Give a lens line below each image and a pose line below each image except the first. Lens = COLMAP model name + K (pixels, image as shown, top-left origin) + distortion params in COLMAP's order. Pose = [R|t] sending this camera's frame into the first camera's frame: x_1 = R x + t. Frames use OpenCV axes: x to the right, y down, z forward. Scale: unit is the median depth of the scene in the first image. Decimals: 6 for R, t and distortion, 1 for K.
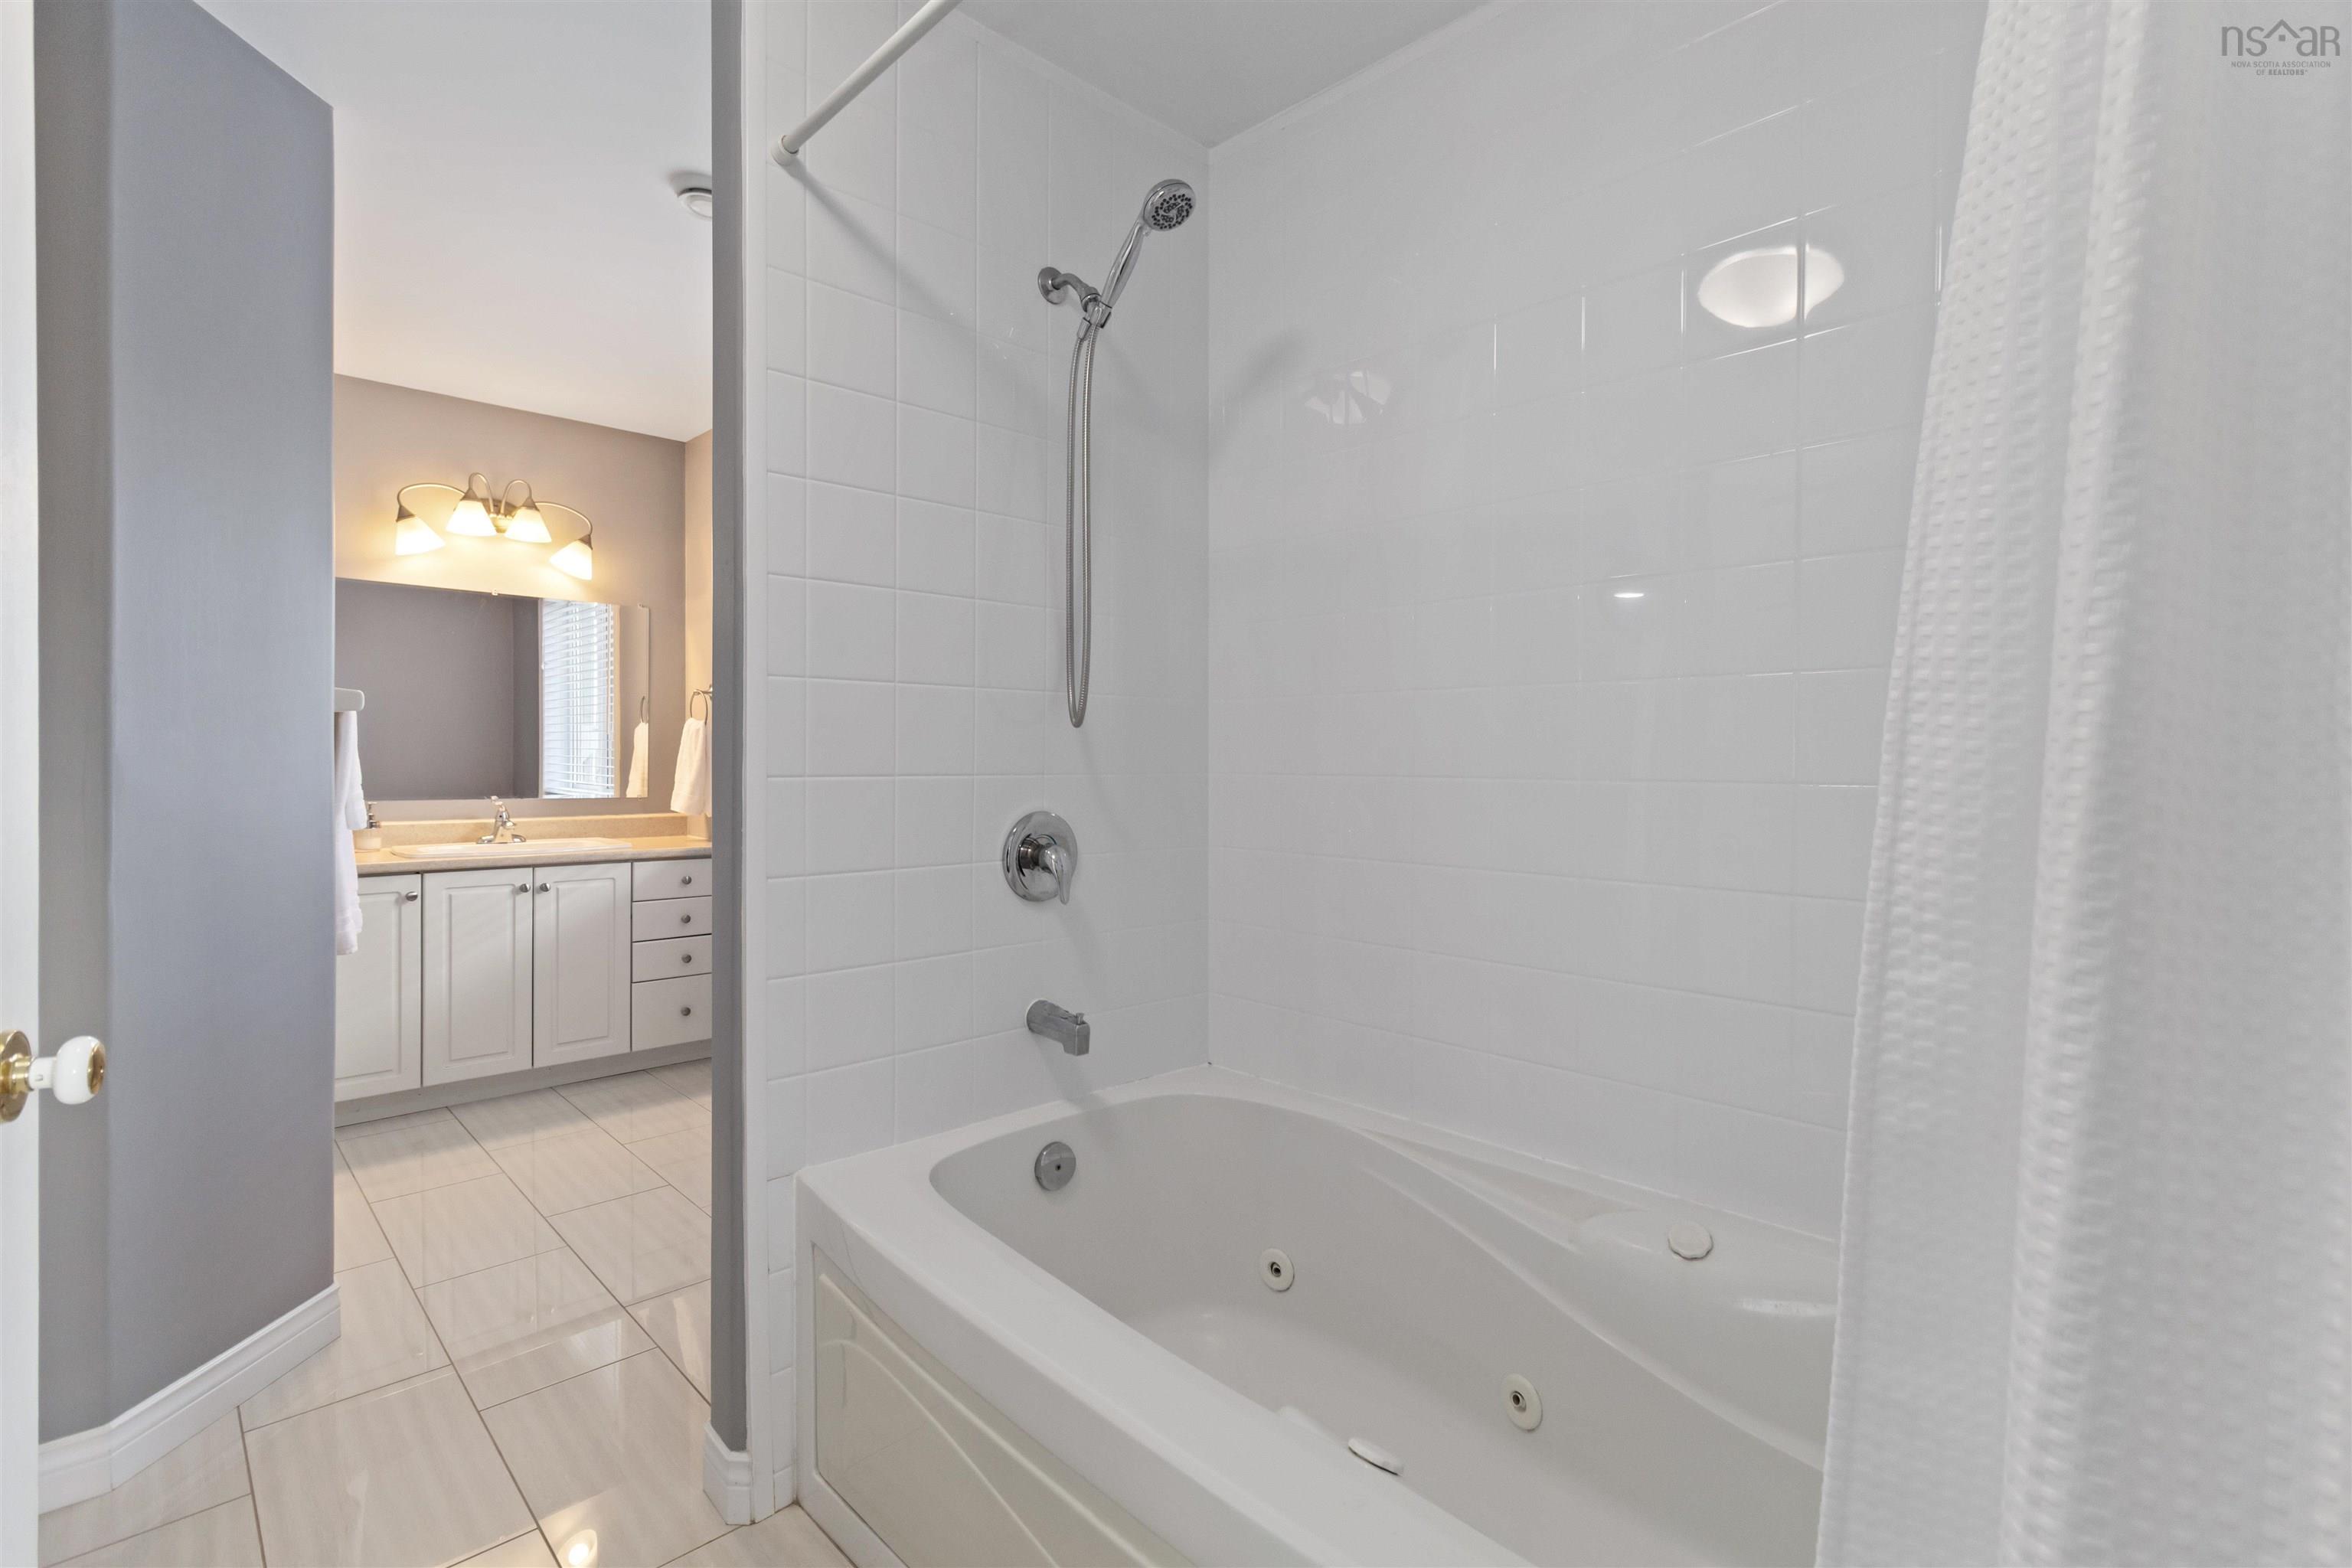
lens RADIAL K [[1093.4, 0, 1159.5], [0, 1093.4, 759.3], [0, 0, 1]] dist [0.019689, 0.000554]
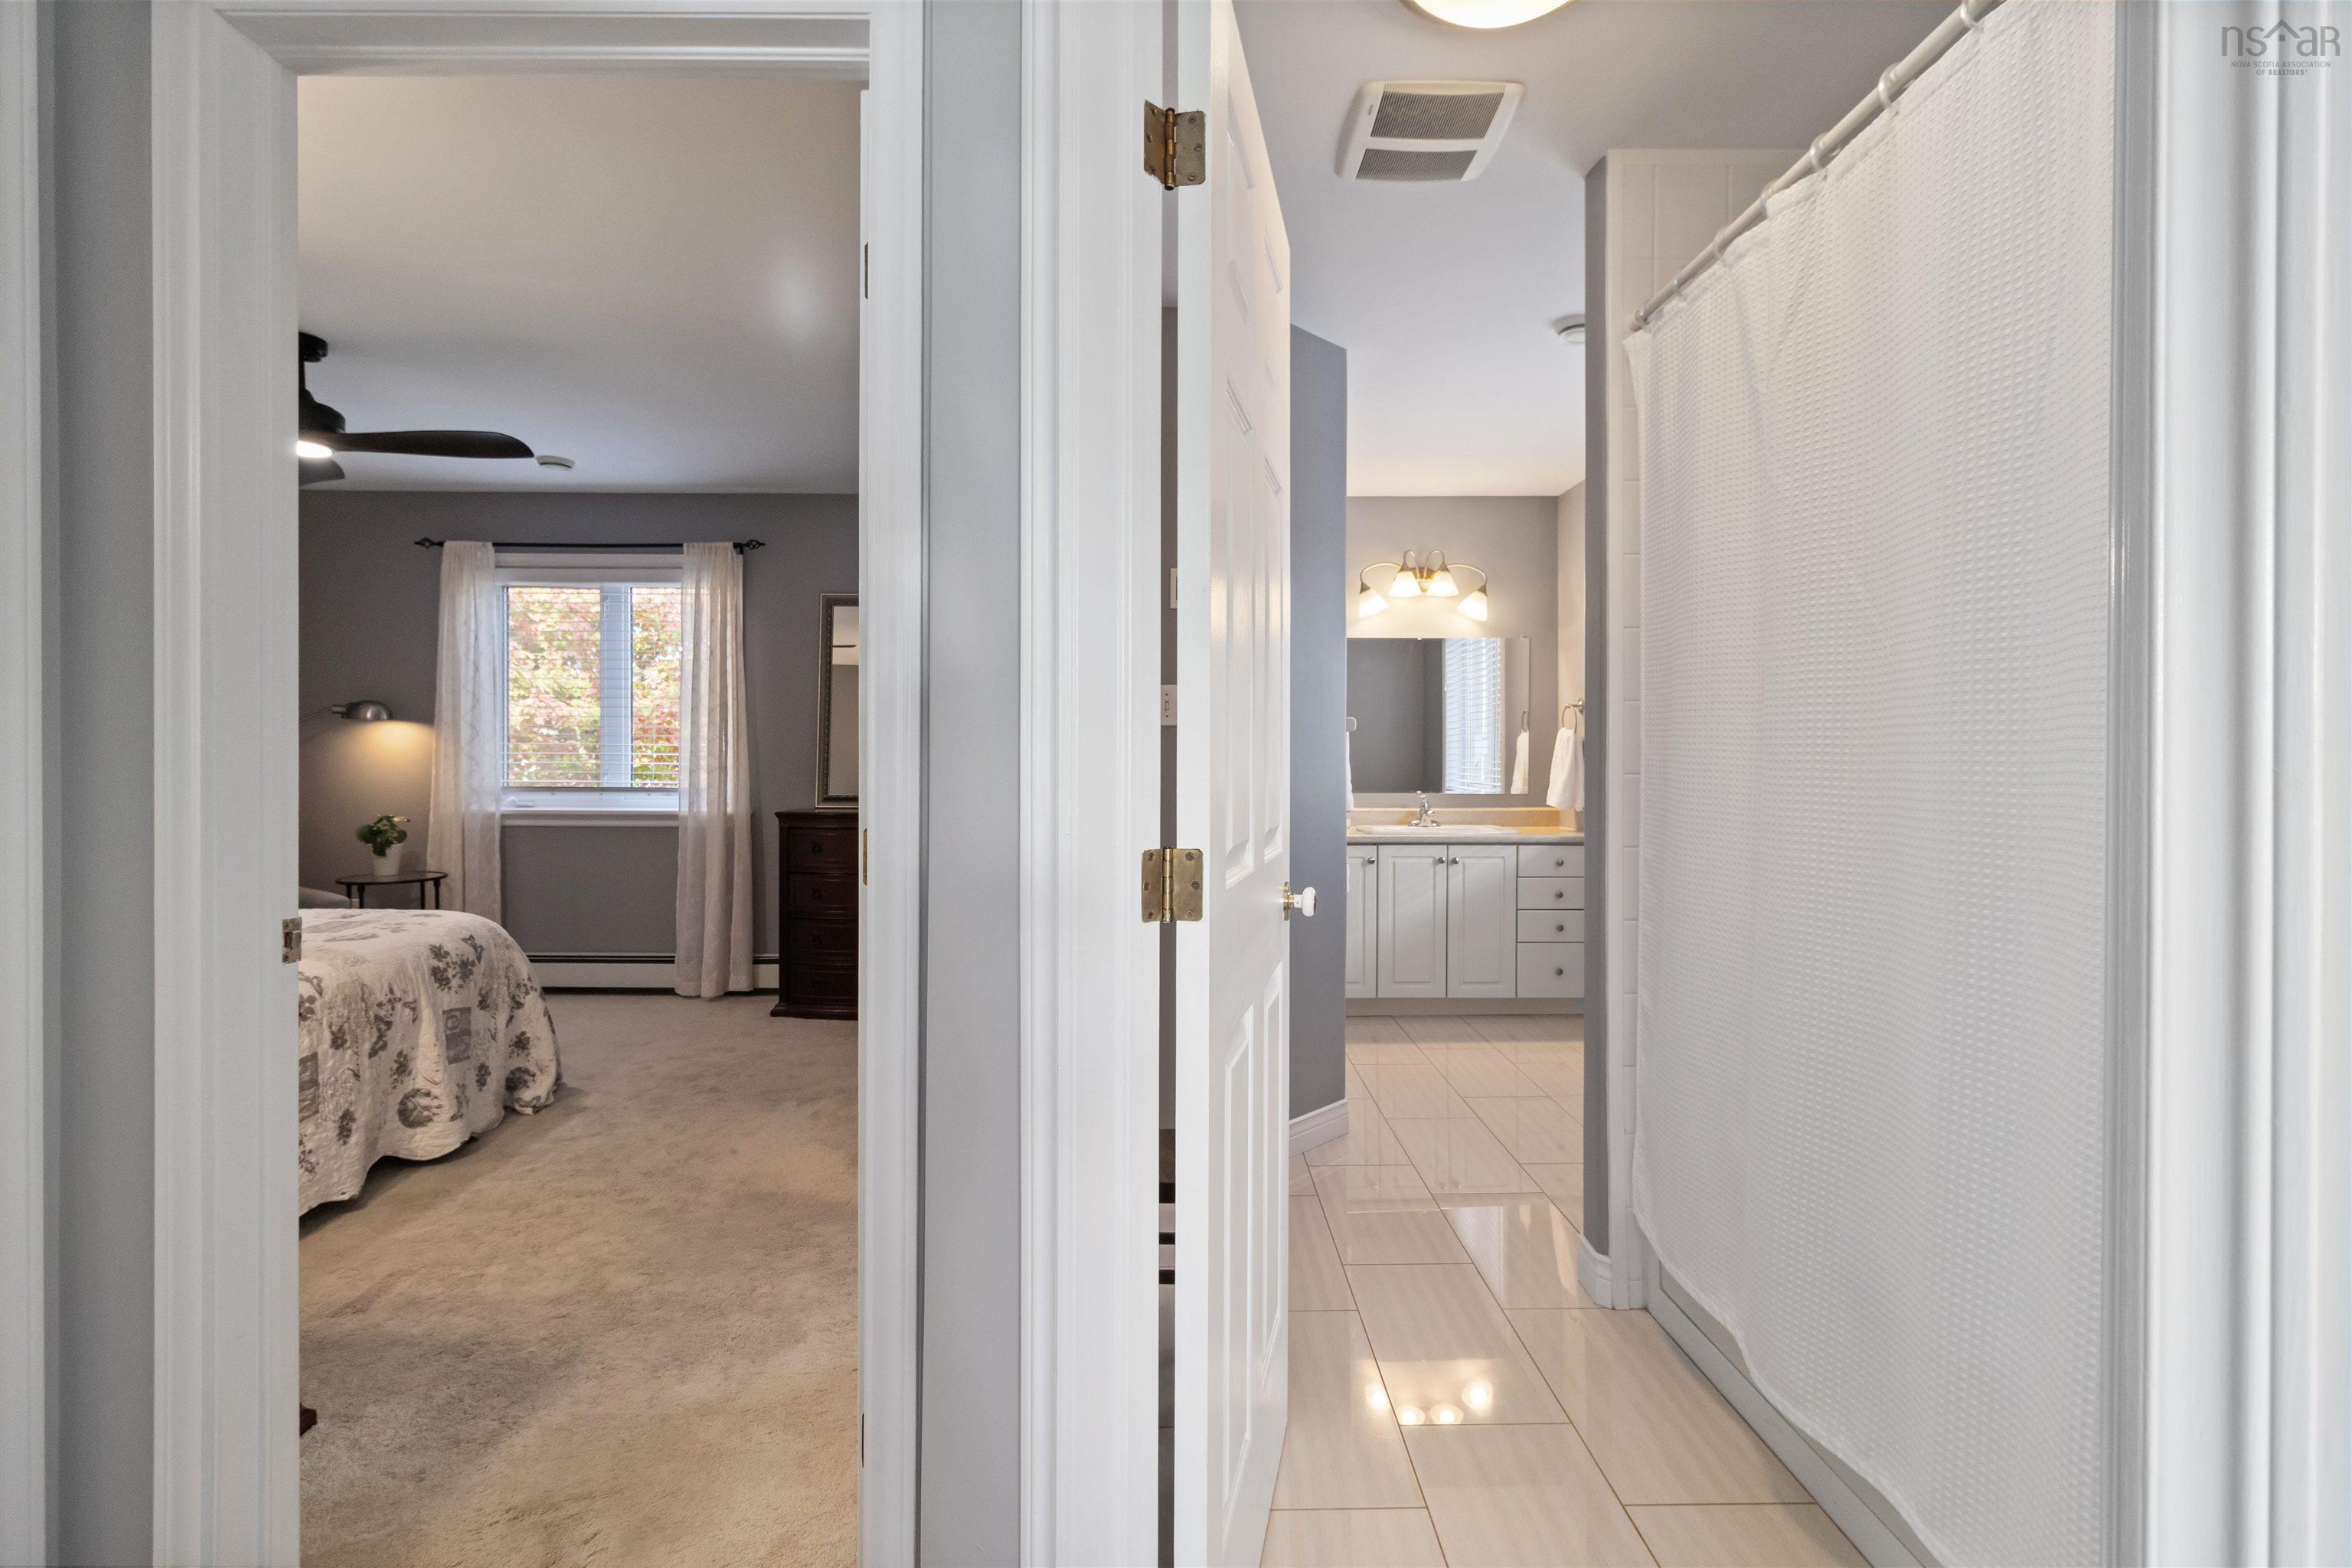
lens RADIAL K [[1049.3, 0, 1176.0], [0, 1049.3, 784.0], [0, 0, 1]] dist [0.002218, 0.000057]
pose [[0.729109, 0.009298, -0.684334, 0.051168], [0.005233, 0.999803, 0.019160, -0.000758], [0.684377, -0.017551, 0.728917, -0.129895]]
